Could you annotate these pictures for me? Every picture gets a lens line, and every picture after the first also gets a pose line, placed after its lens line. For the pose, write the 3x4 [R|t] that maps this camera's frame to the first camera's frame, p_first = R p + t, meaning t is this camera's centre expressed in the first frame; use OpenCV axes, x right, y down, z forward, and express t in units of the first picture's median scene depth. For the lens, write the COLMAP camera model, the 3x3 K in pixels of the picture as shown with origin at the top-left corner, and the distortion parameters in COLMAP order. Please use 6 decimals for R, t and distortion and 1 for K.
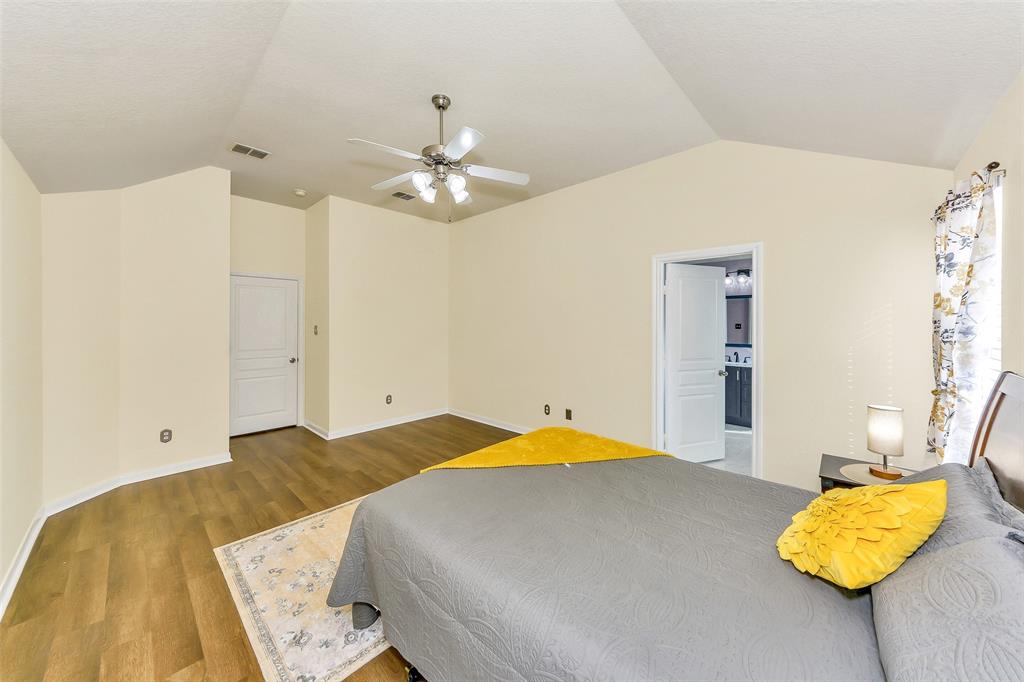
lens RADIAL K [[363.6, 0, 515.1], [0, 363.6, 322.3], [0, 0, 1]] dist [0.015670, -0.000005]
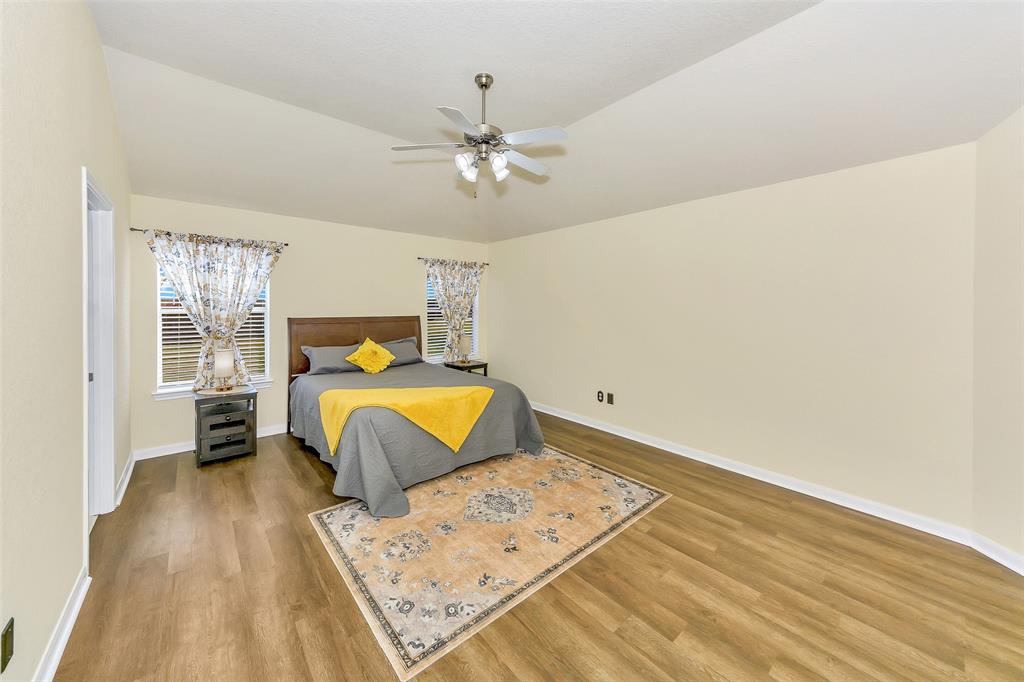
lens RADIAL K [[363.6, 0, 515.1], [0, 363.6, 322.3], [0, 0, 1]] dist [0.015670, -0.000005]
pose [[-0.993733, -0.002918, 0.111738, -0.386443], [0.001034, 0.999377, 0.035286, 0.022479], [-0.111771, 0.035180, -0.993111, 1.890600]]
